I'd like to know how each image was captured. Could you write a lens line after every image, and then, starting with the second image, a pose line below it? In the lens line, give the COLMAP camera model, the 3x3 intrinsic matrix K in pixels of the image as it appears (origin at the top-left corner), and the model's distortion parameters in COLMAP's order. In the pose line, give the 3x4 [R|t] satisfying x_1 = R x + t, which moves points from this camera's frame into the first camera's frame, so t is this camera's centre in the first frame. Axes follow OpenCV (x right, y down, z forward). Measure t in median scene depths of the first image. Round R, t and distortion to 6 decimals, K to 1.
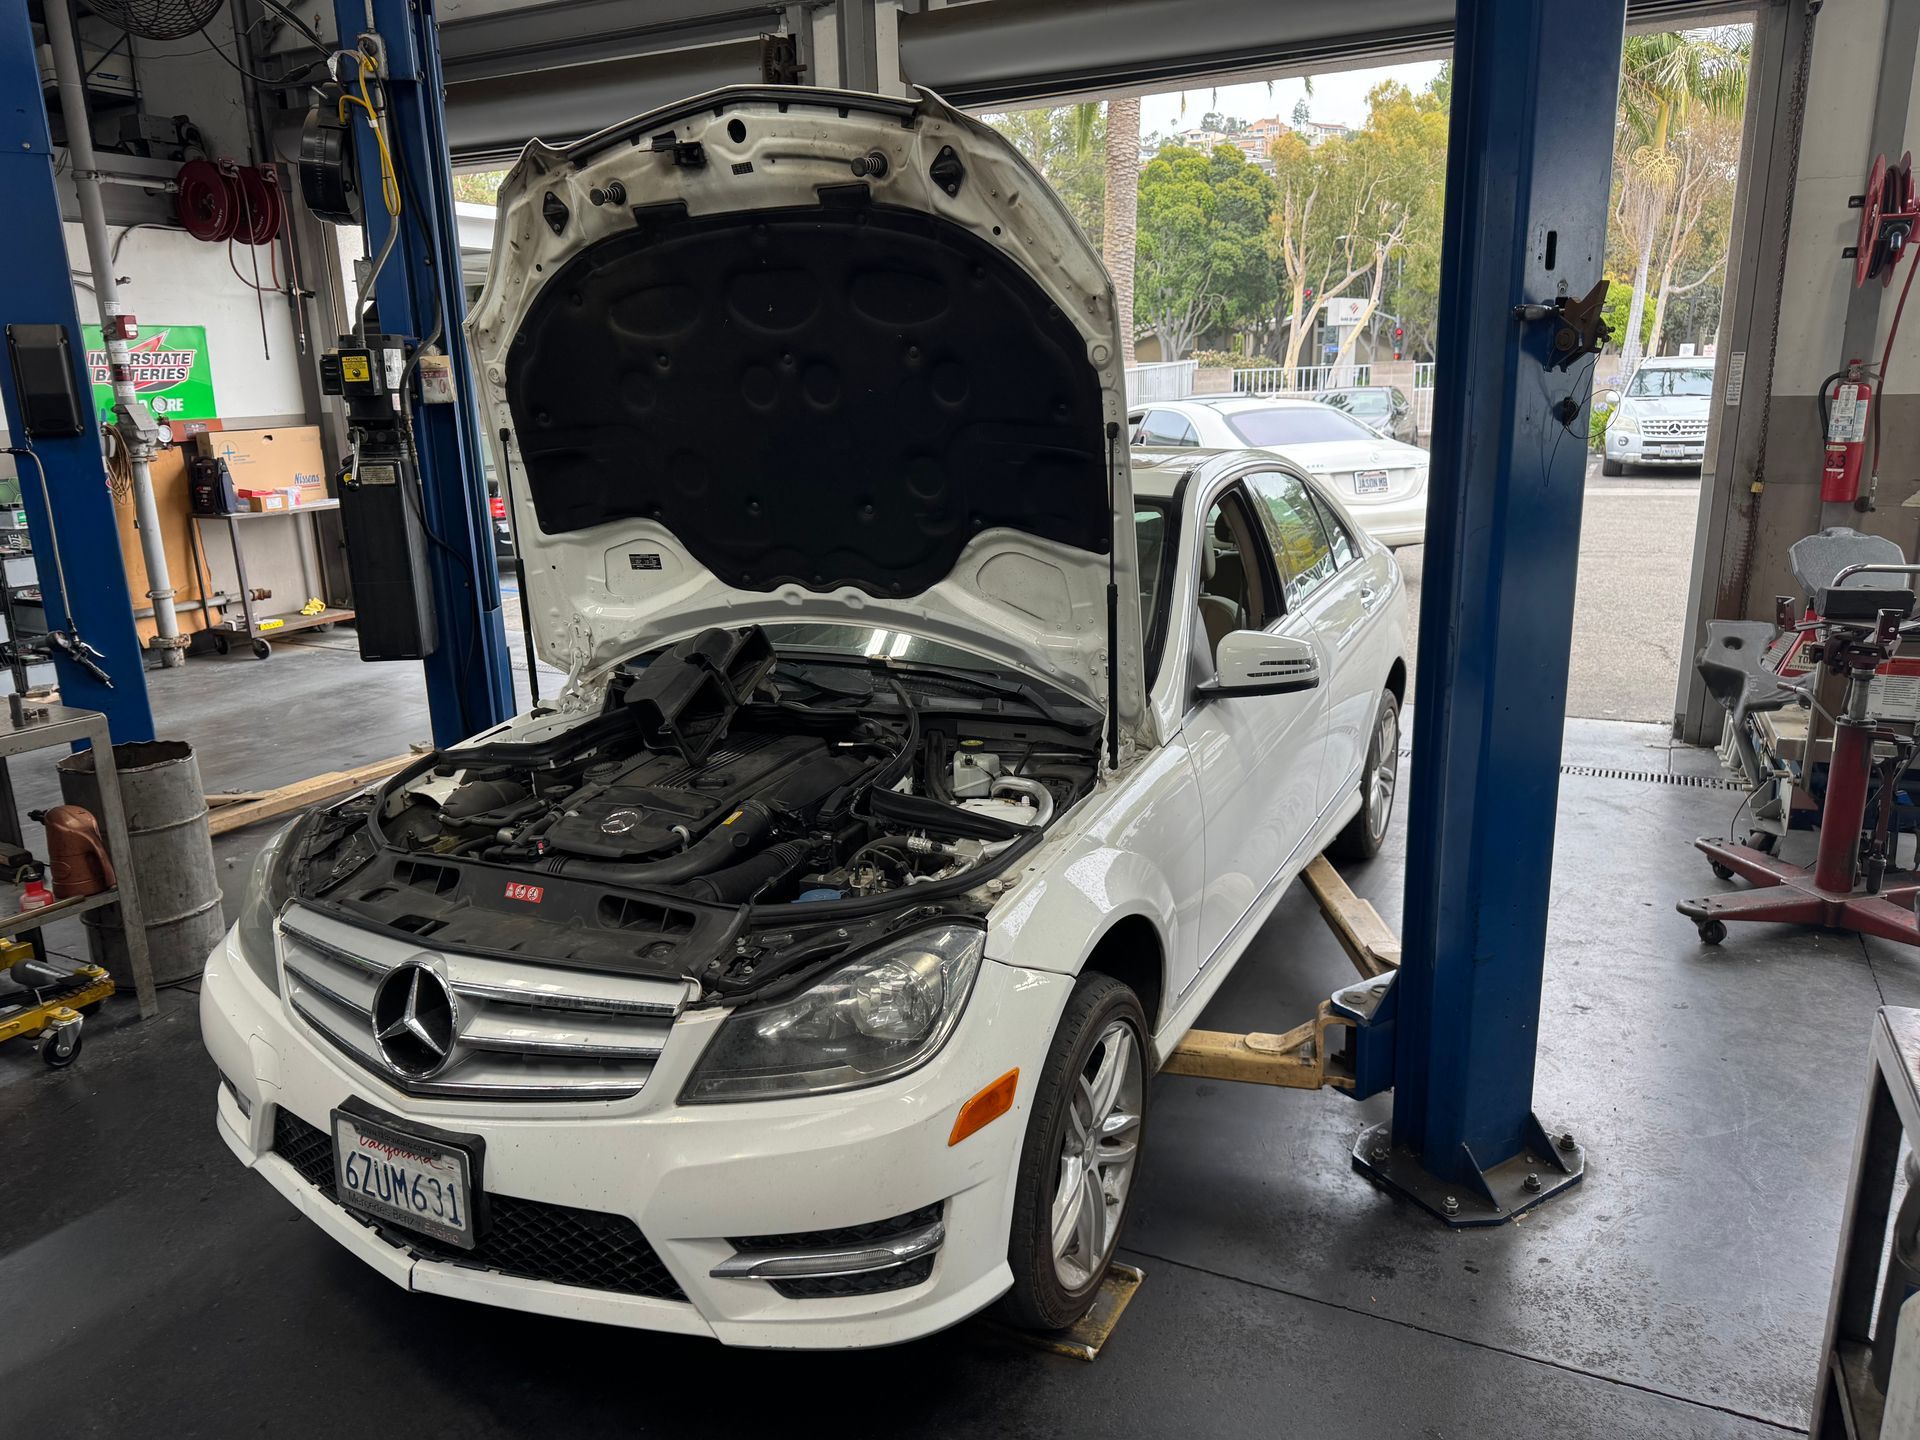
lens RADIAL K [[1371.3, 0, 959.3], [0, 1371.3, 730.3], [0, 0, 1]] dist [0.044878, -0.053656]
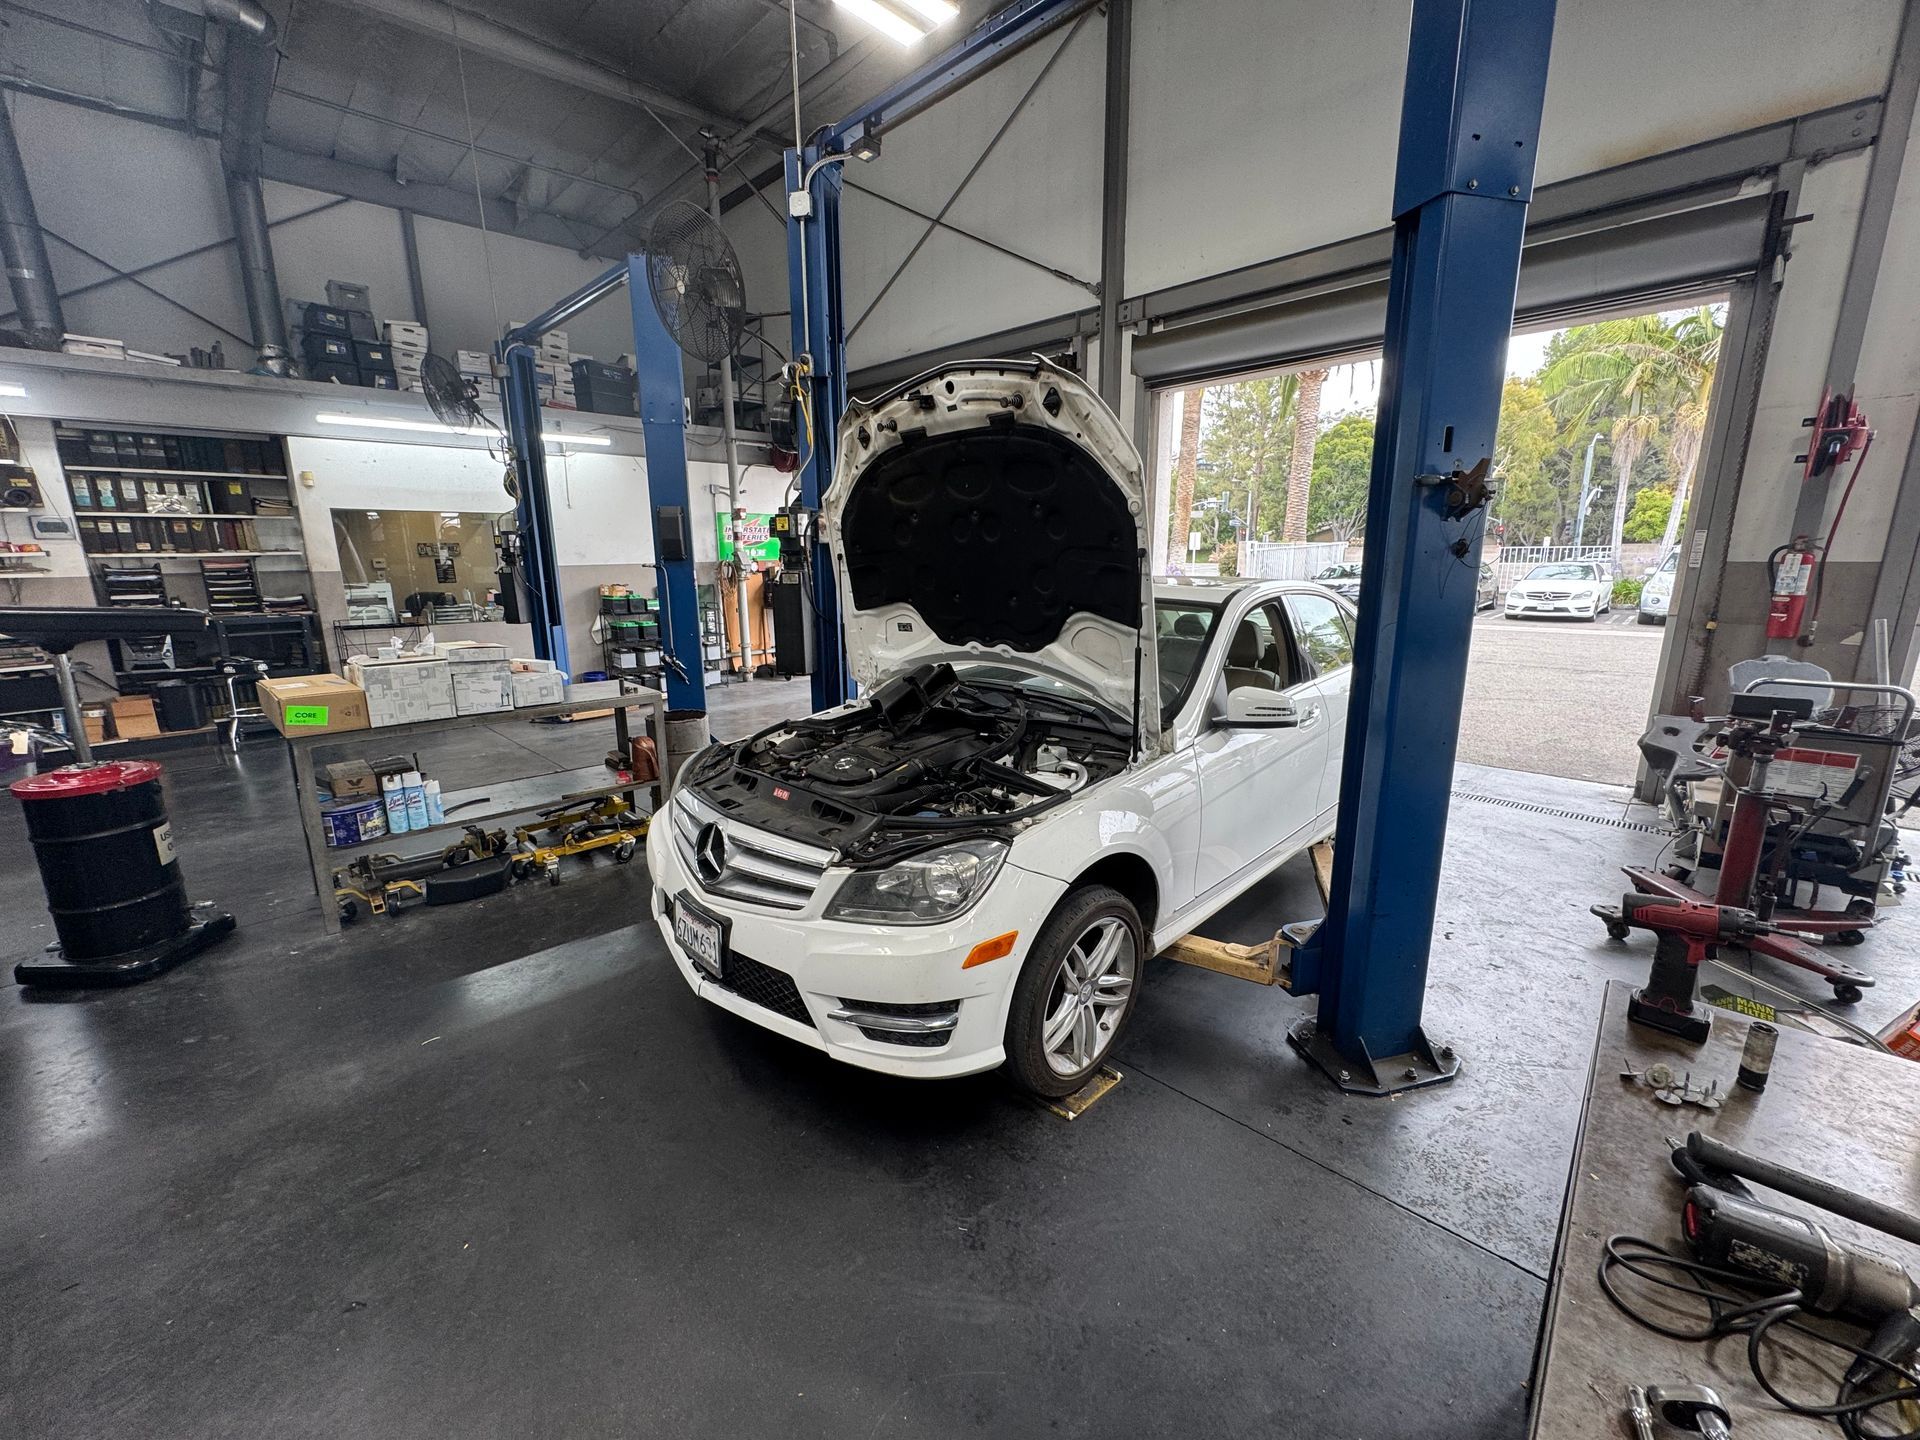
lens RADIAL K [[769.8, 0, 960.0], [0, 769.8, 720.0], [0, 0, 1]] dist [-0.002571, -0.000291]
pose [[0.951652, 0.081609, -0.296140, 0.173207], [-0.092162, 0.995505, -0.021828, 0.016201], [0.293027, 0.048066, 0.954895, 0.065735]]
